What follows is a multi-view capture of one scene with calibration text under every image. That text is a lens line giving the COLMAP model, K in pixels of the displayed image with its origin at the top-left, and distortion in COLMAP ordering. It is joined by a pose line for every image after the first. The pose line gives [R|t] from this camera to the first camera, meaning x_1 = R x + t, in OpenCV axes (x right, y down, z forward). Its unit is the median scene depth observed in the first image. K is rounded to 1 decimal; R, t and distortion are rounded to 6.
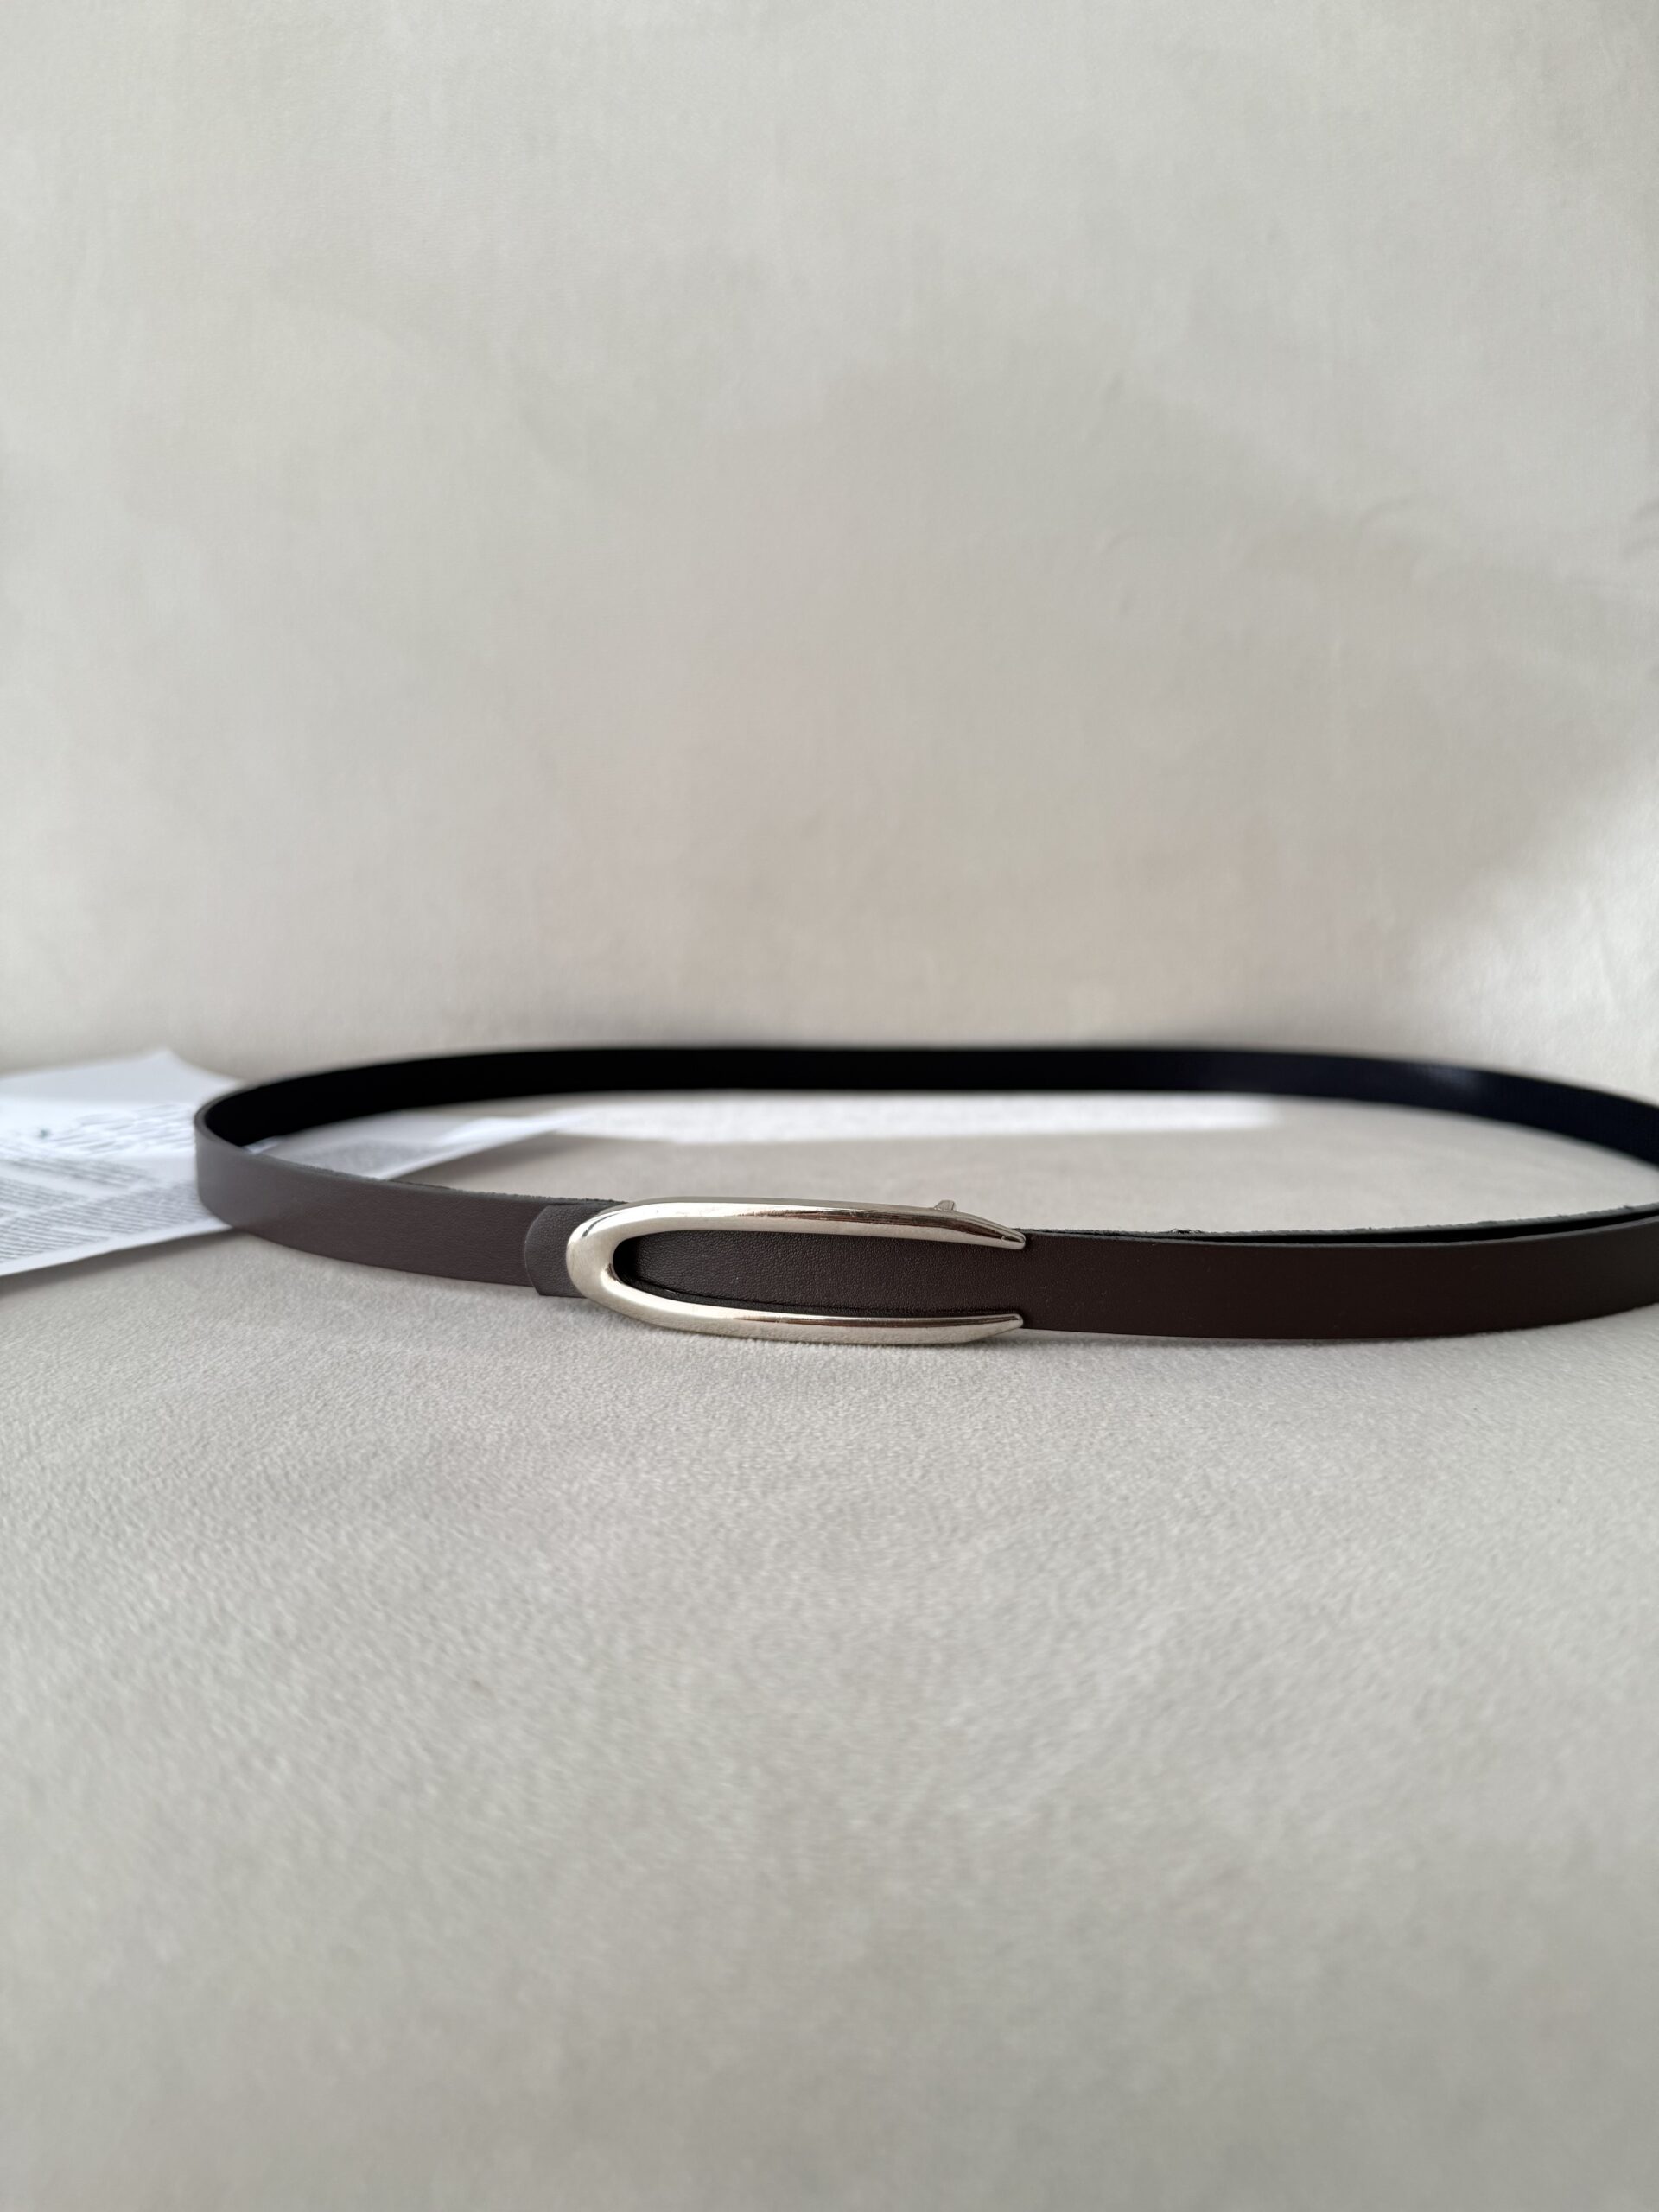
lens RADIAL K [[1719.7, 0, 848.9], [0, 1719.7, 1077.4], [0, 0, 1]] dist [-0.013134, -0.056233]
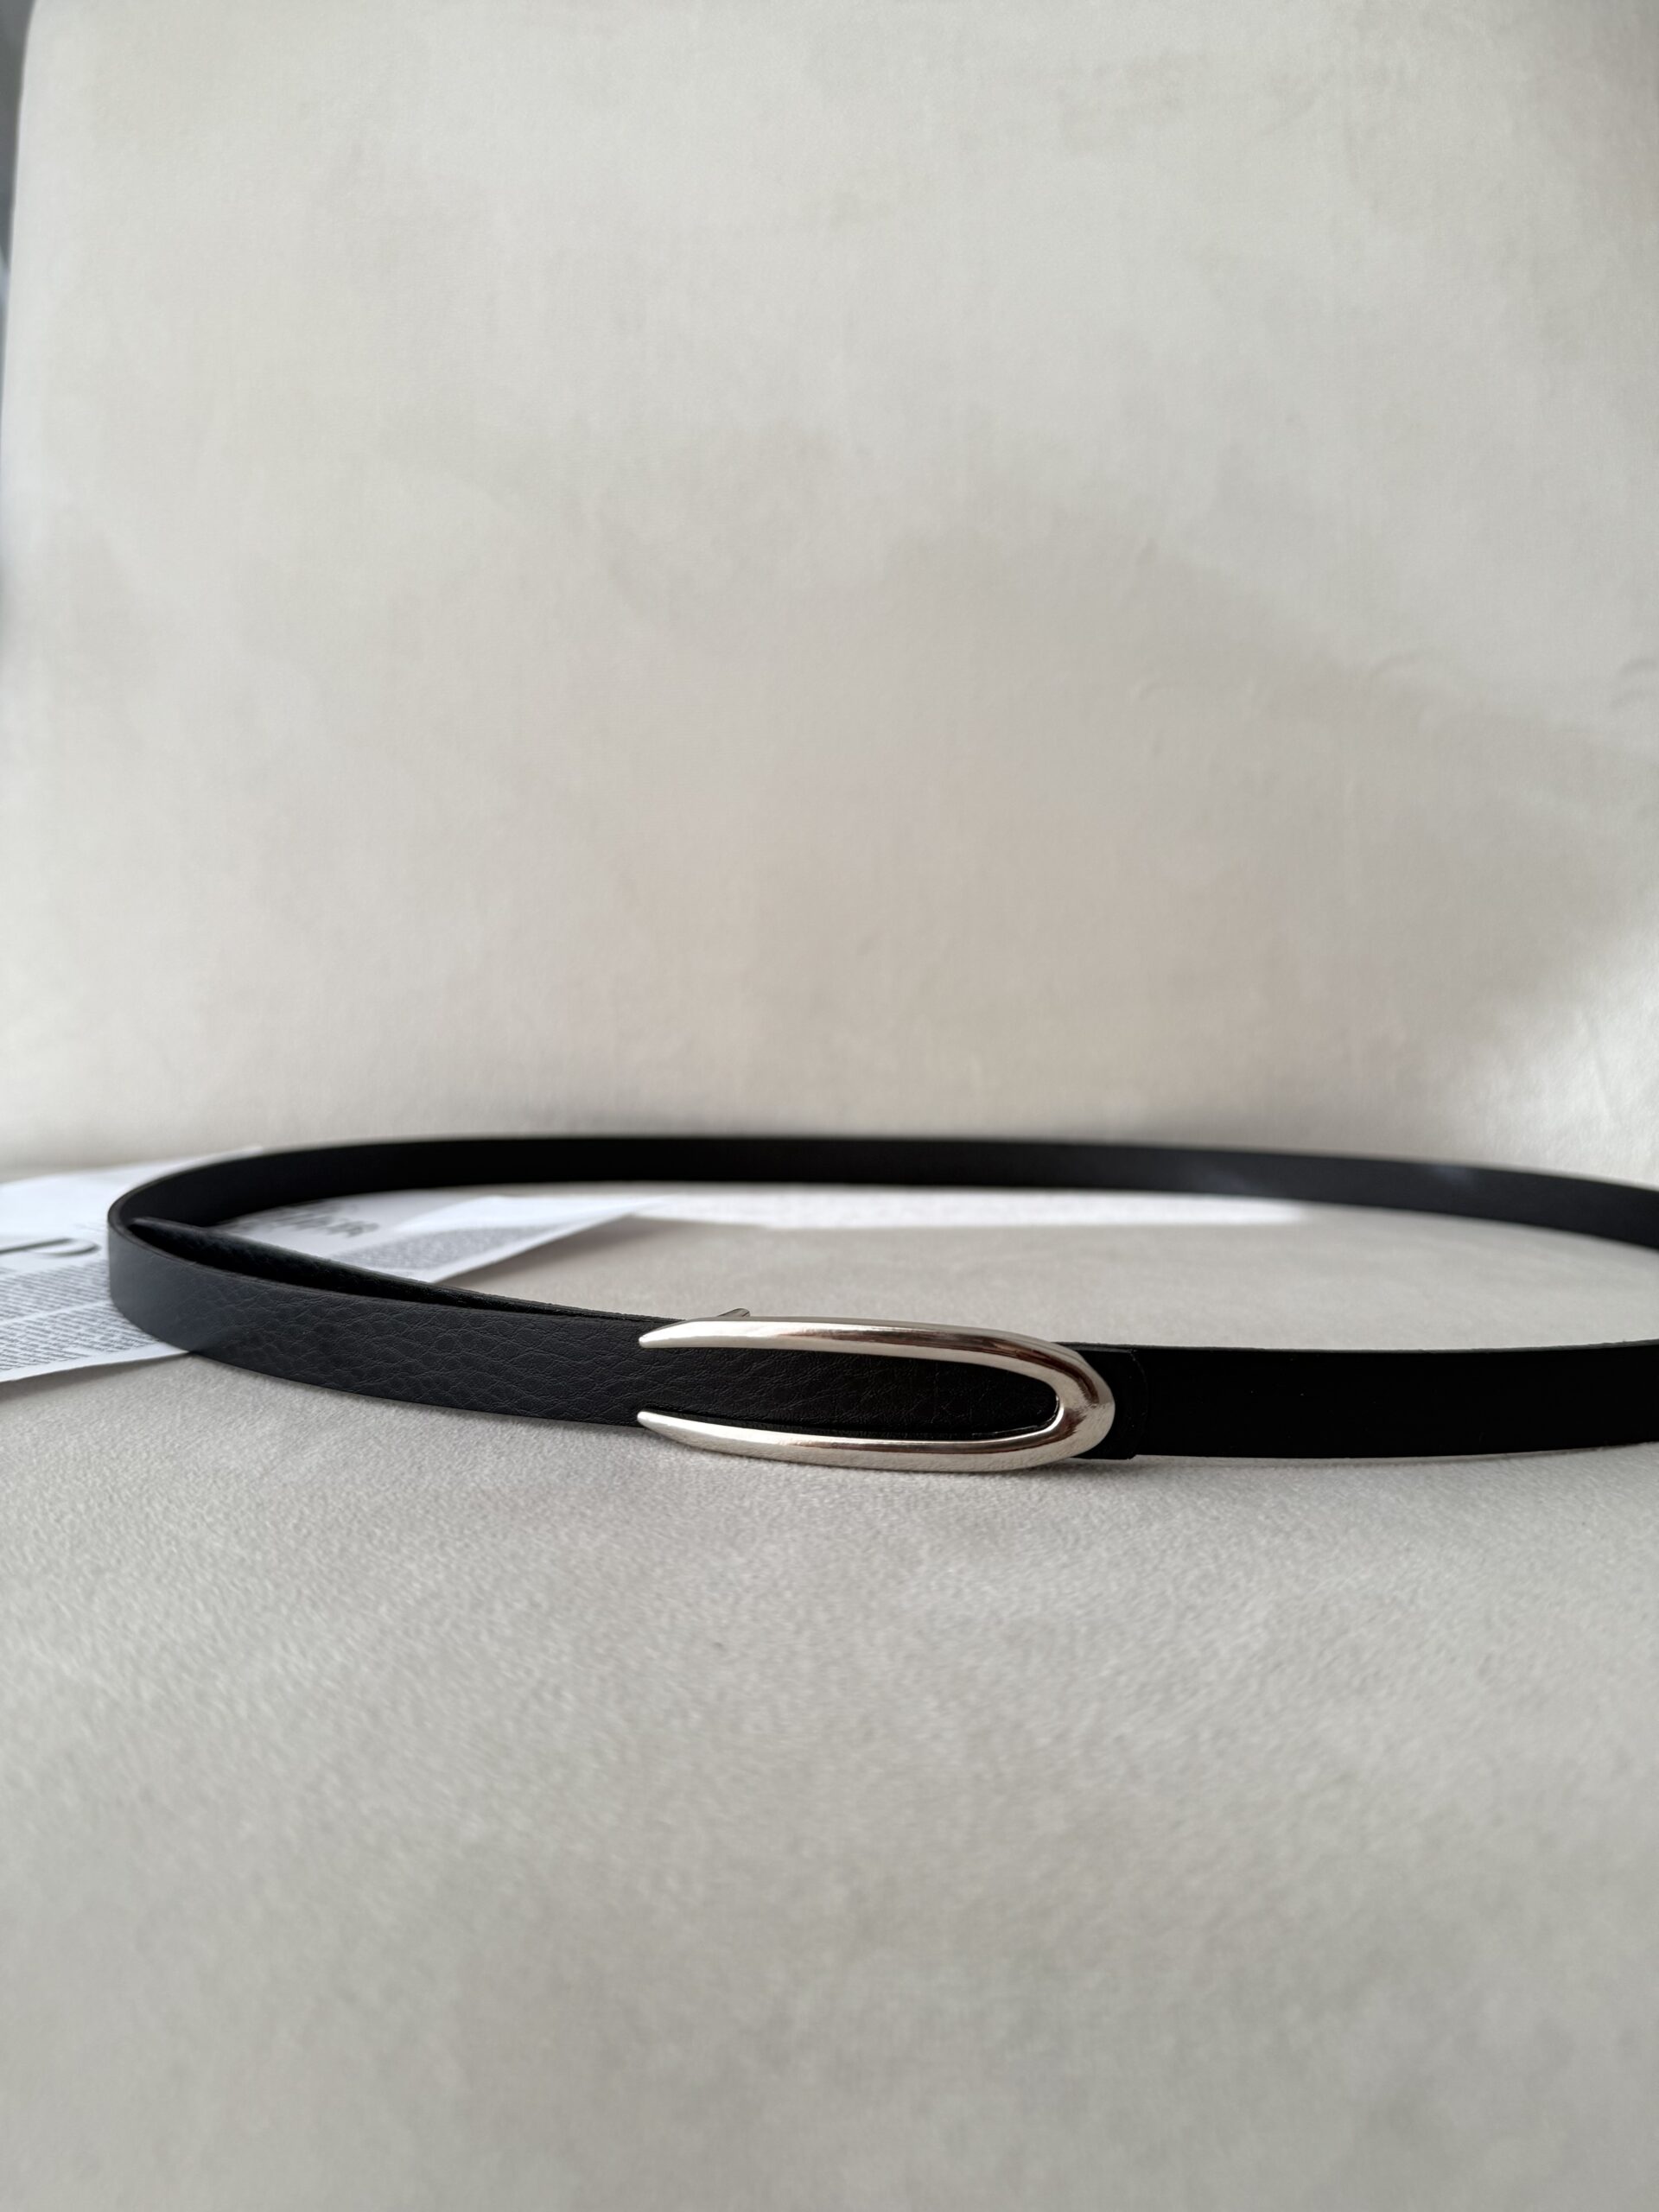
lens RADIAL K [[1719.7, 0, 836.3], [0, 1719.7, 1075.8], [0, 0, 1]] dist [-0.013134, -0.056233]
pose [[0.999918, 0.012527, 0.002538, -0.109340], [-0.012328, 0.997671, -0.067087, 0.026481], [-0.003372, 0.067051, 0.997744, -0.197183]]
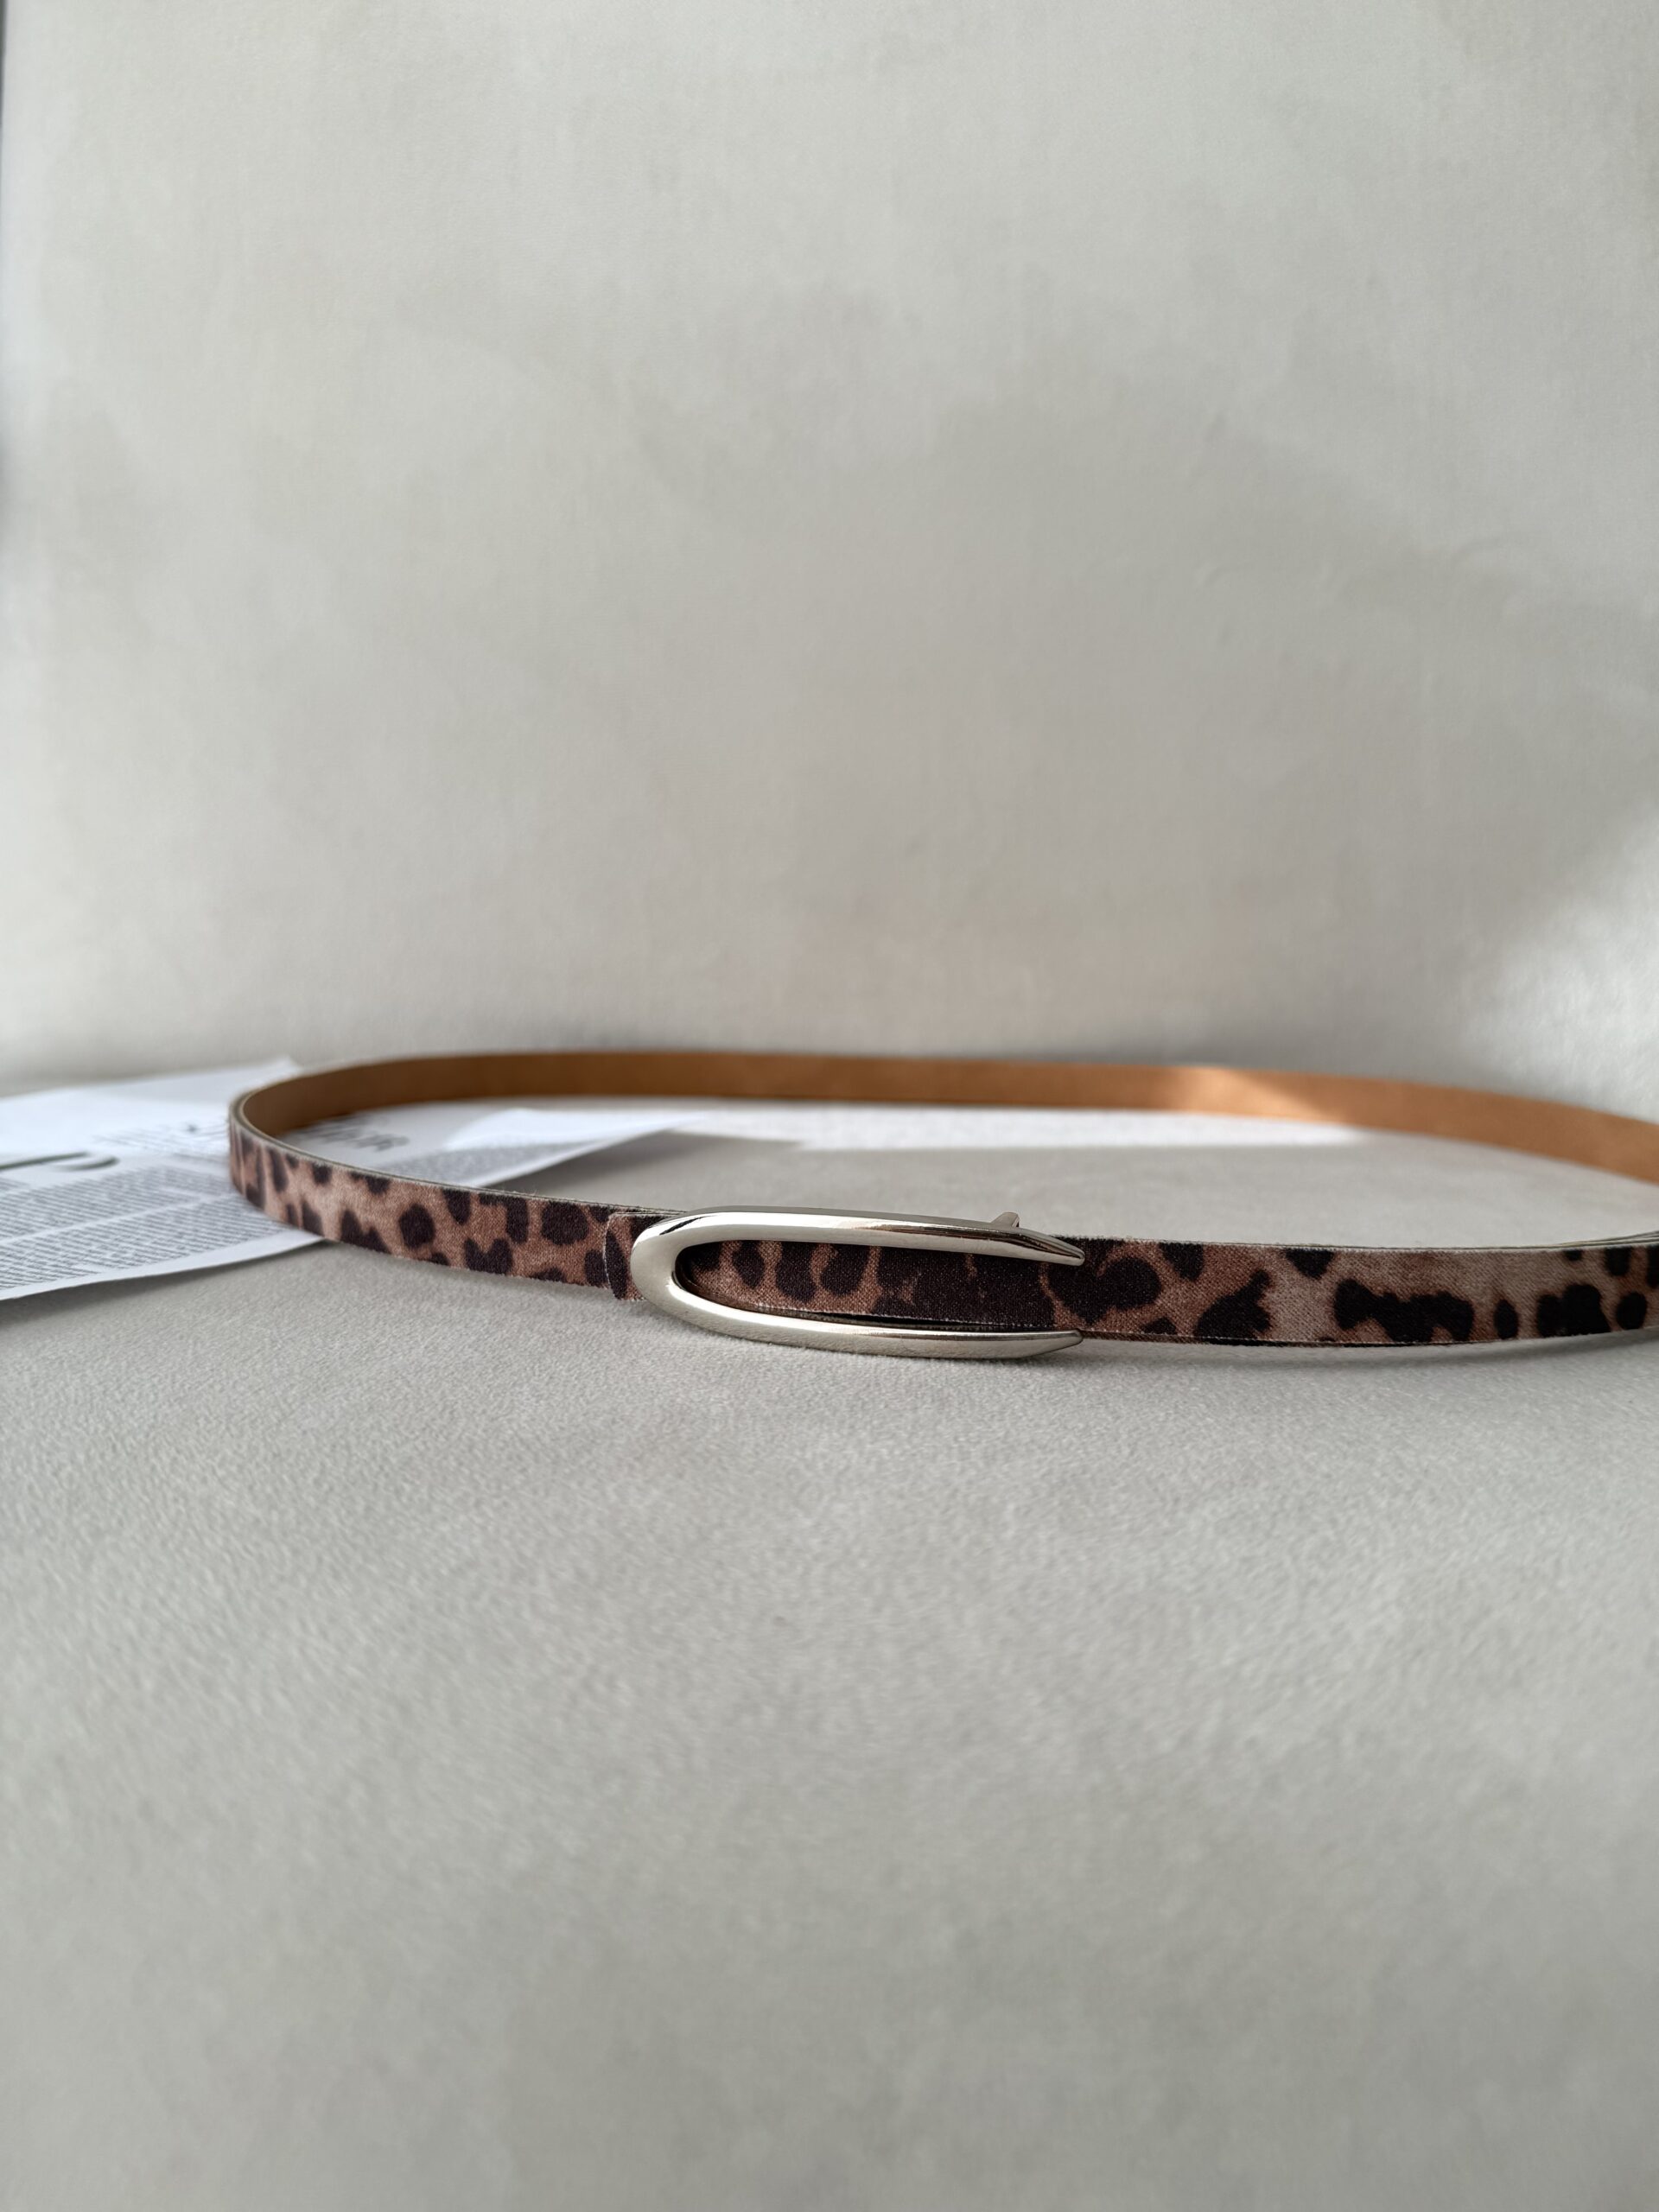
lens RADIAL K [[1719.7, 0, 842.8], [0, 1719.7, 1084.8], [0, 0, 1]] dist [-0.013134, -0.056233]
pose [[0.999848, 0.016474, -0.005783, -0.142587], [-0.016525, 0.999823, -0.008951, 0.018203], [0.005634, 0.009046, 0.999943, -0.072802]]
